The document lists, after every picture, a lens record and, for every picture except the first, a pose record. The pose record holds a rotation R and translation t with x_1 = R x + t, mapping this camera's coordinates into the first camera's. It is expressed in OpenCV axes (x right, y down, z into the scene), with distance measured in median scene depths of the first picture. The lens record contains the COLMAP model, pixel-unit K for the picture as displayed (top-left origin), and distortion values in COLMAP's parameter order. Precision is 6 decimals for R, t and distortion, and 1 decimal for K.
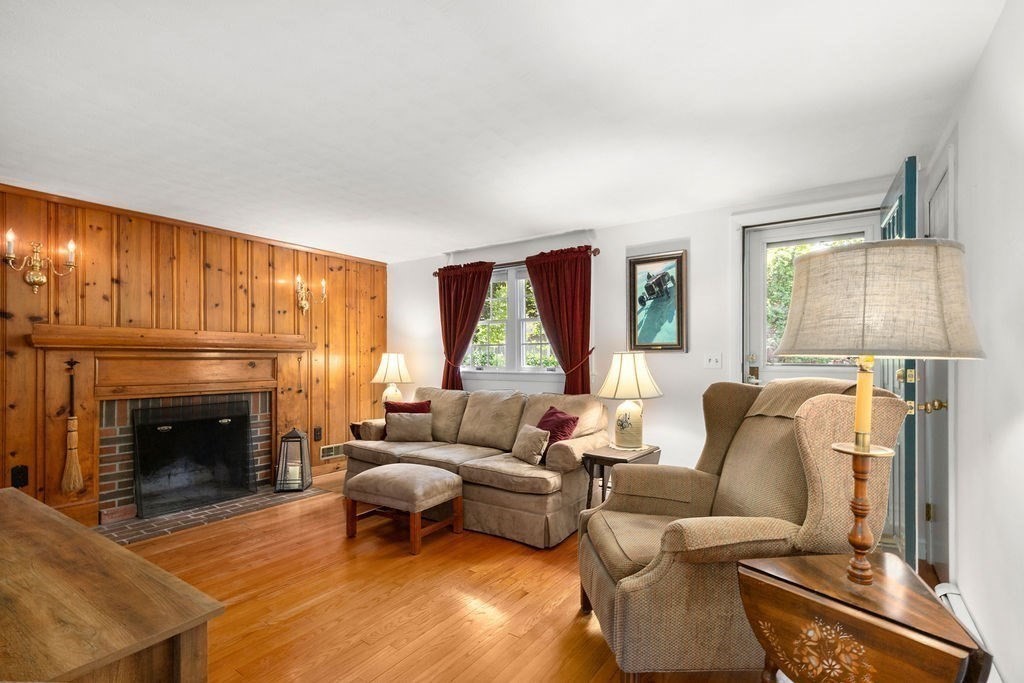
lens RADIAL K [[464.8, 0, 536.9], [0, 464.8, 351.7], [0, 0, 1]] dist [0.009126, -0.000760]
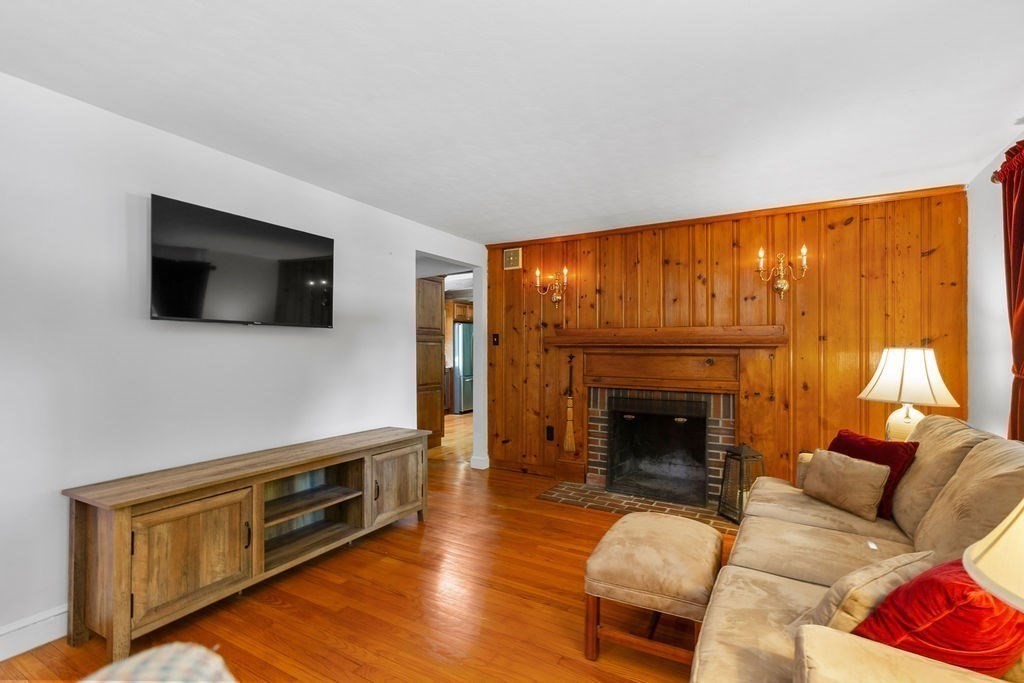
lens RADIAL K [[464.8, 0, 509.8], [0, 464.8, 349.0], [0, 0, 1]] dist [0.009126, -0.000760]
pose [[0.059768, -0.004877, -0.998200, 0.256036], [0.006285, 0.999970, -0.004509, 0.004467], [0.998192, -0.006004, 0.059797, 0.567815]]
